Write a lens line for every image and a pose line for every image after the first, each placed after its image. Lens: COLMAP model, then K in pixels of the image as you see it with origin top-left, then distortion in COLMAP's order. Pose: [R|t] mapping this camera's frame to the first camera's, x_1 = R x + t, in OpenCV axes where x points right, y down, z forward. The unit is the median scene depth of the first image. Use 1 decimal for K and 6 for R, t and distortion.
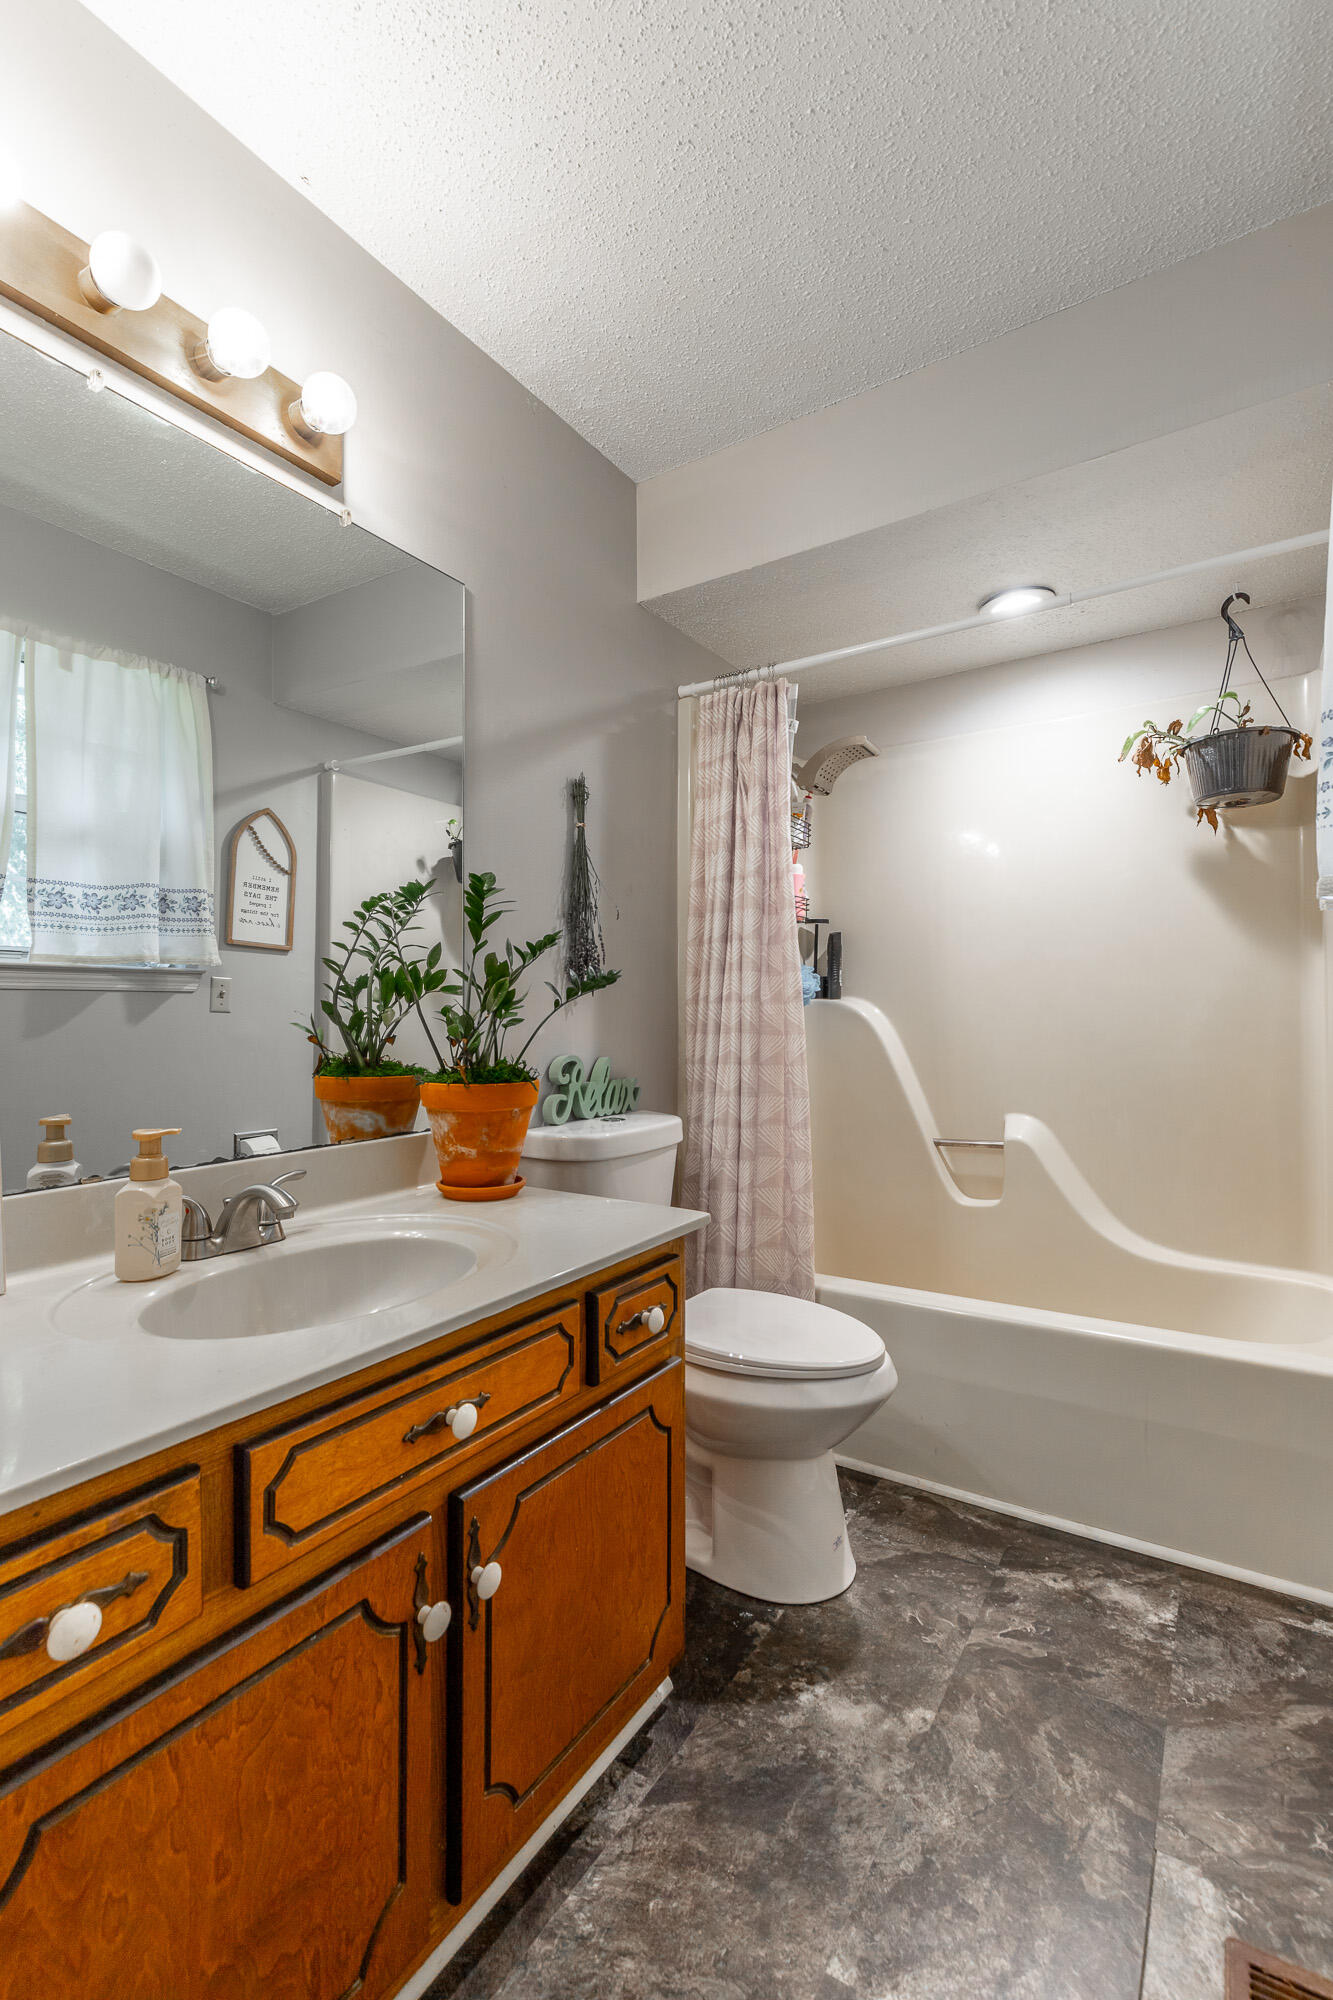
lens RADIAL K [[900.9, 0, 666.5], [0, 900.9, 1000.0], [0, 0, 1]] dist [0.001994, 0.001674]
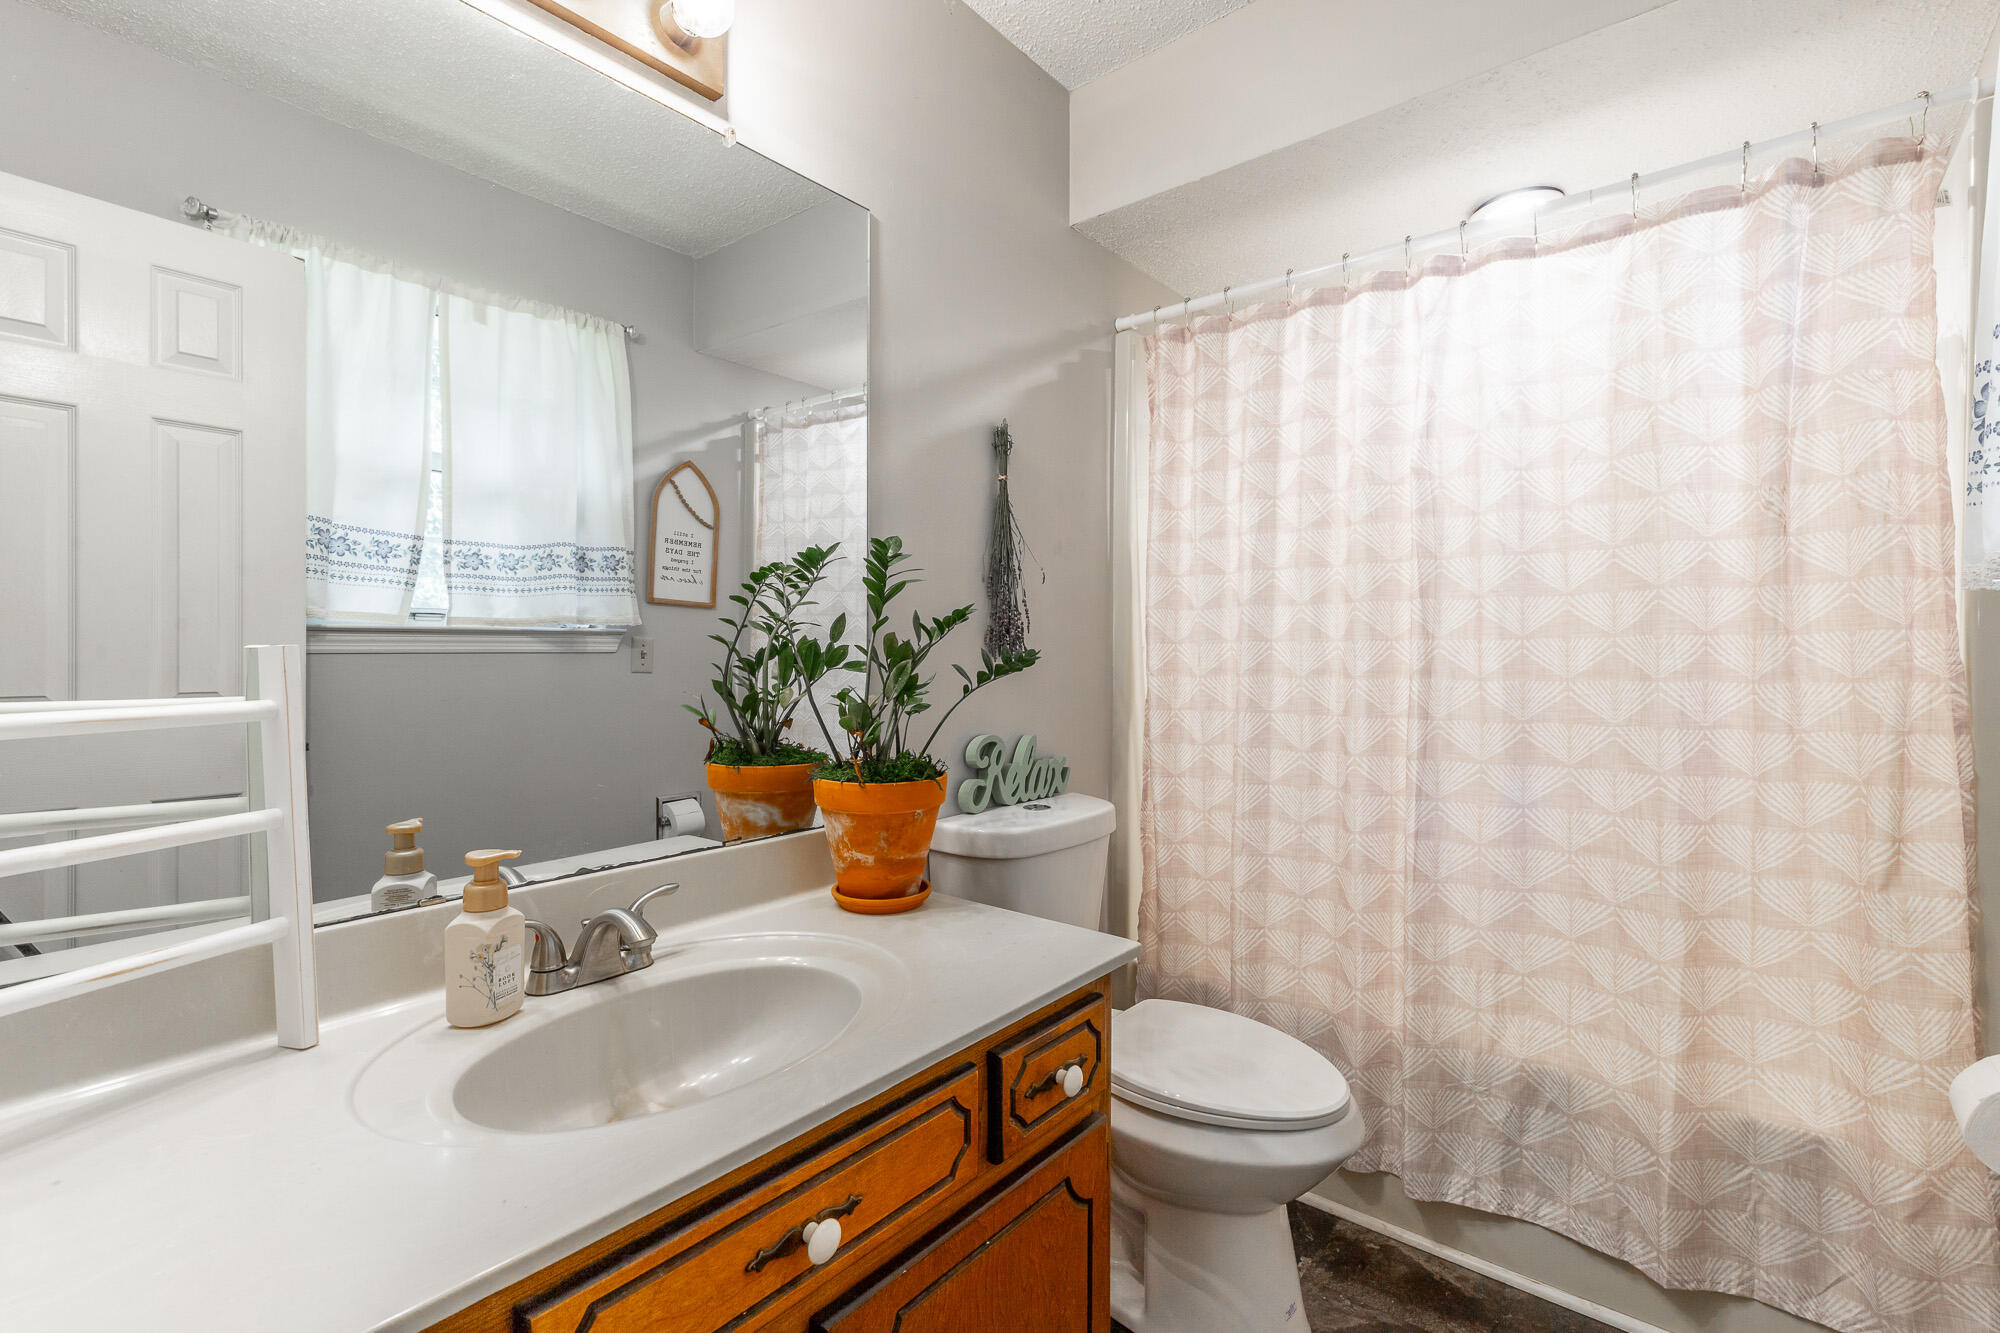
lens RADIAL K [[900.9, 0, 1012.0], [0, 900.9, 661.0], [0, 0, 1]] dist [0.001994, 0.001674]
pose [[0.994003, 0.006257, -0.109174, 0.015853], [-0.003629, 0.999699, 0.024252, -0.041680], [0.109293, -0.023710, 0.993727, 0.131260]]
